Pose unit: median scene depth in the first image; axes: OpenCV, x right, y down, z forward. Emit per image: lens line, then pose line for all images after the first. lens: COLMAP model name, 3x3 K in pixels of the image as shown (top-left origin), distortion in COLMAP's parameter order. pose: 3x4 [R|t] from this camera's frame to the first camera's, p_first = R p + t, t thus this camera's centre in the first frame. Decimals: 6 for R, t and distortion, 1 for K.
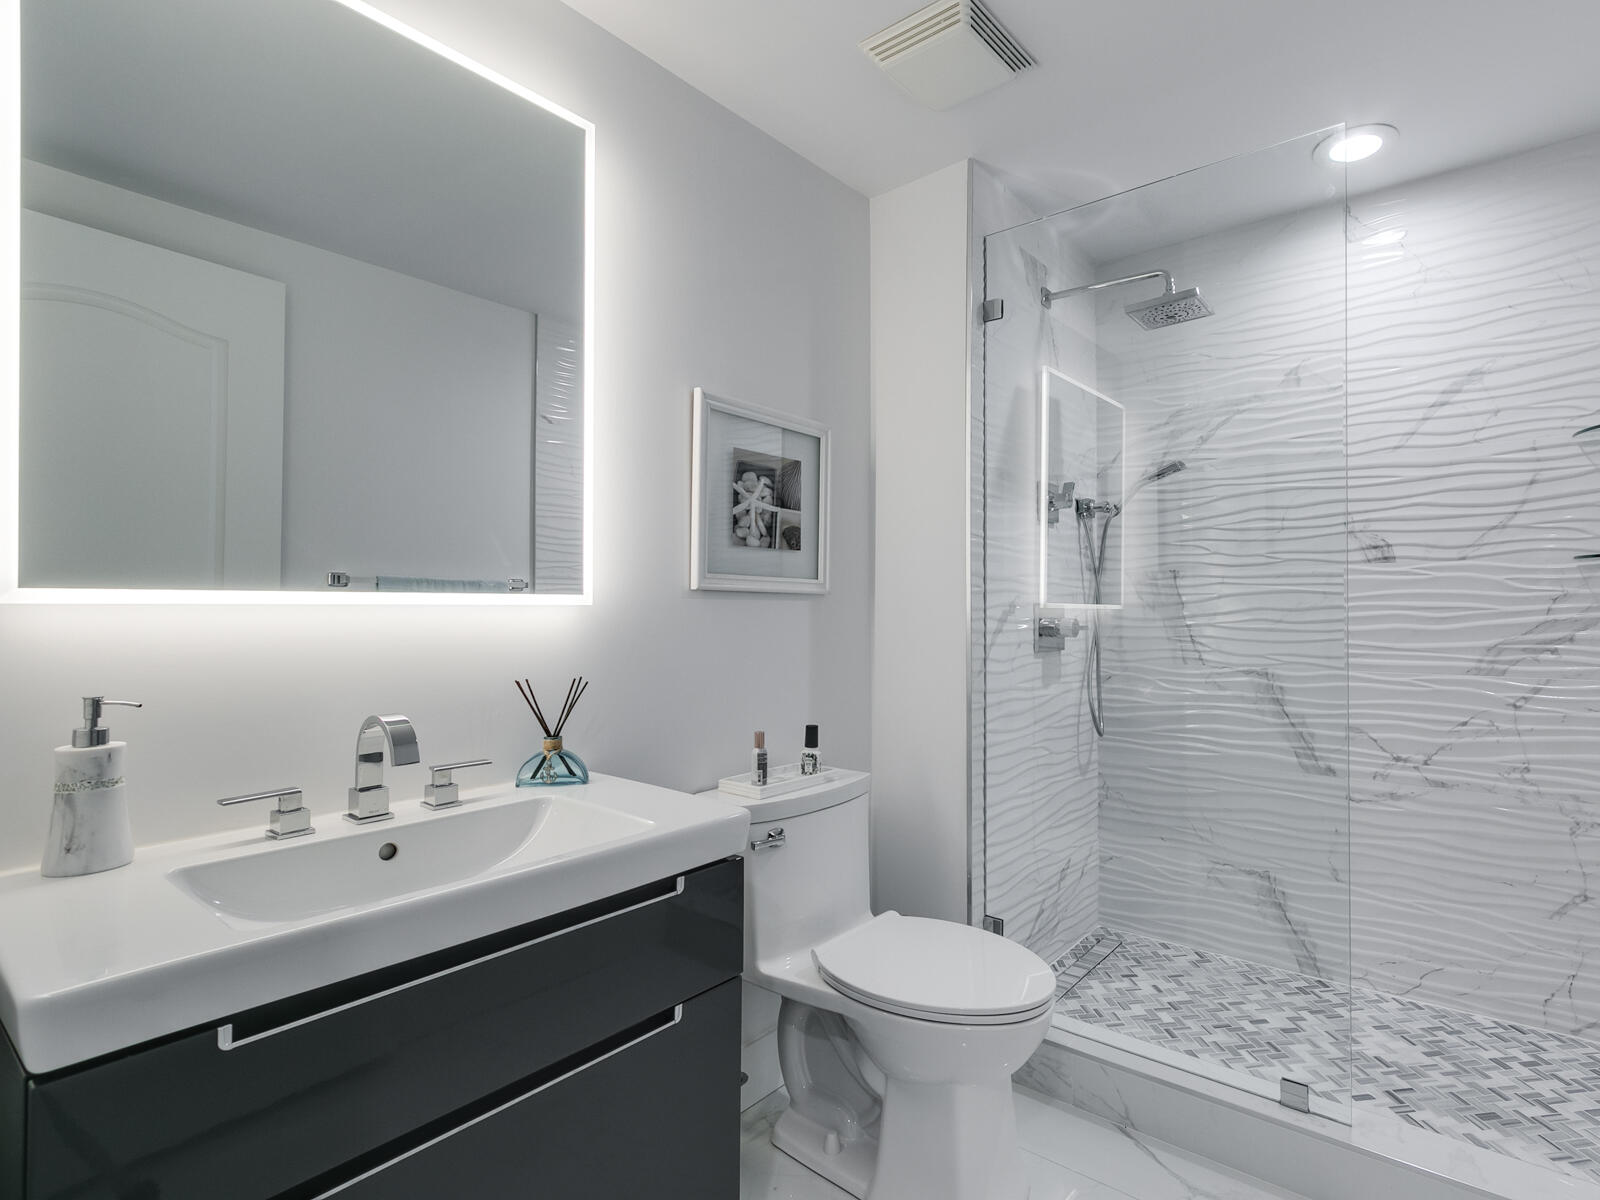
lens RADIAL K [[816.1, 0, 896.2], [0, 816.1, 601.3], [0, 0, 1]] dist [0.002156, -0.001762]
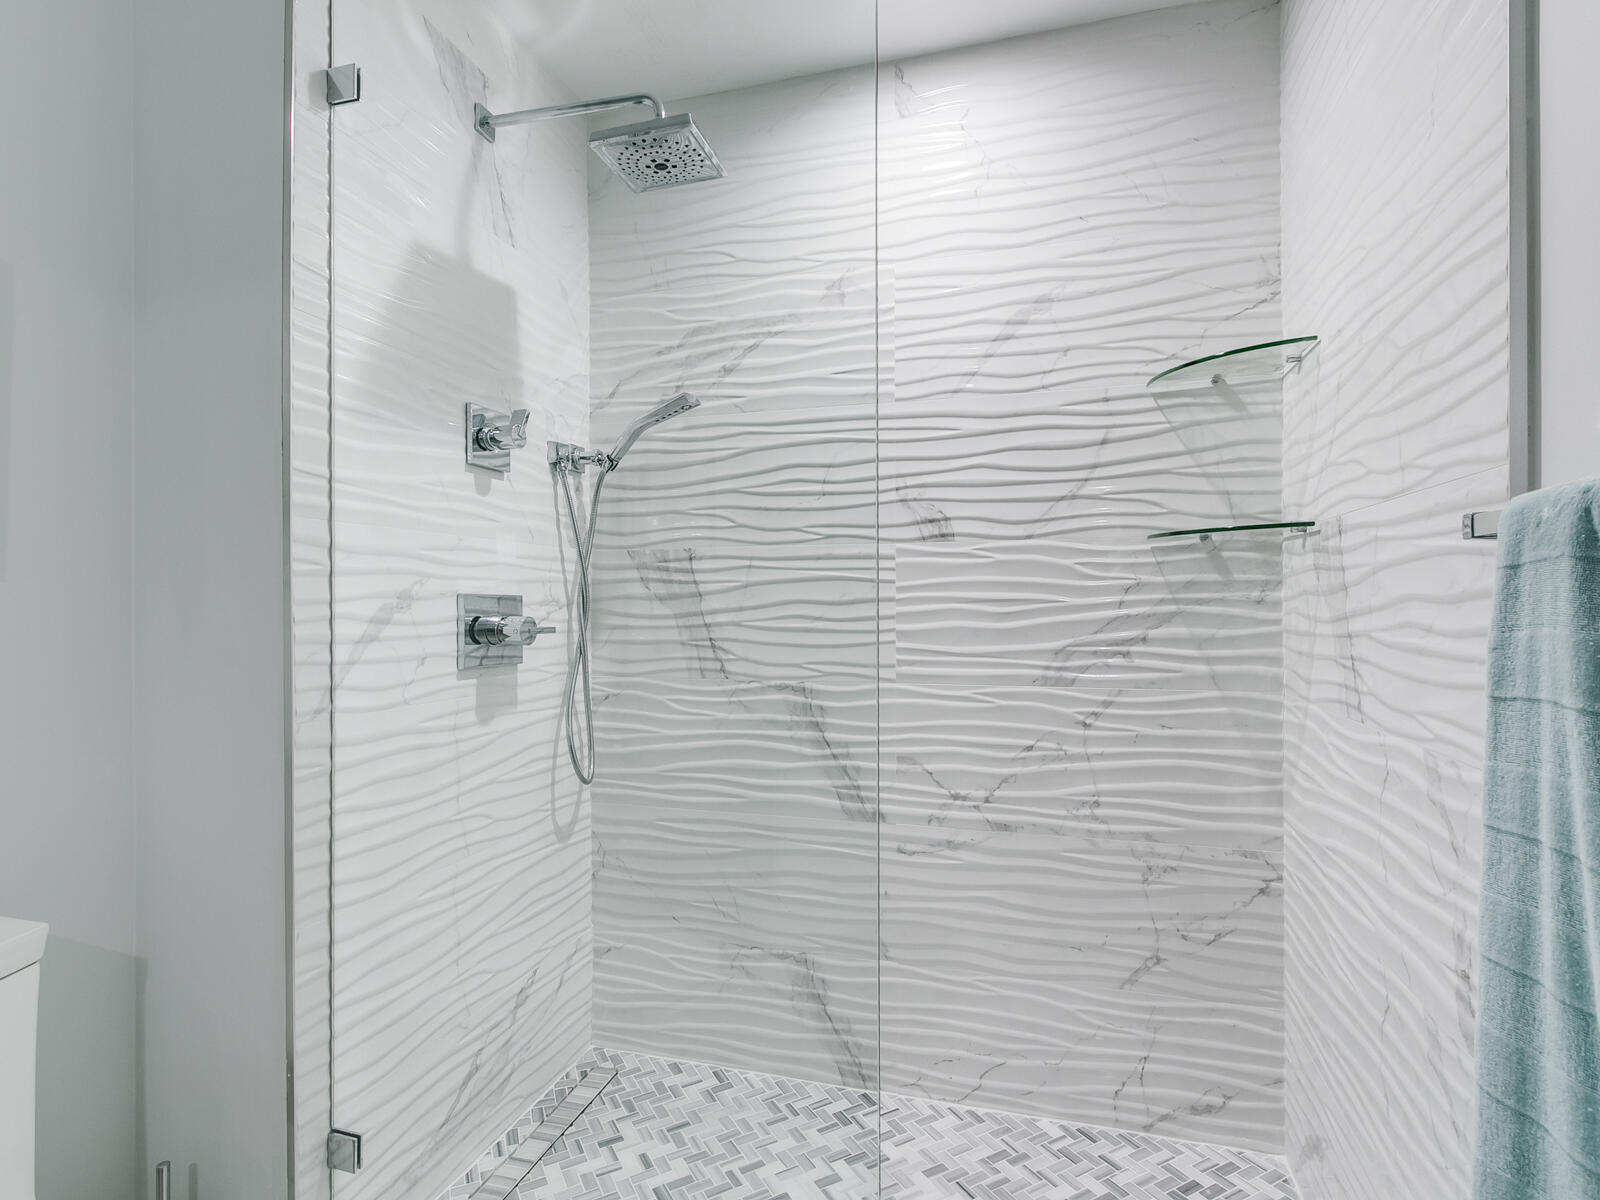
lens RADIAL K [[799.9, 0, 800.0], [0, 799.9, 600.0], [0, 0, 1]] dist [0.001675, 0.000534]
pose [[0.941887, 0.000341, 0.335930, 0.223054], [-0.001874, 0.999989, 0.004241, 0.004840], [-0.335925, -0.004624, 0.941878, 0.340777]]
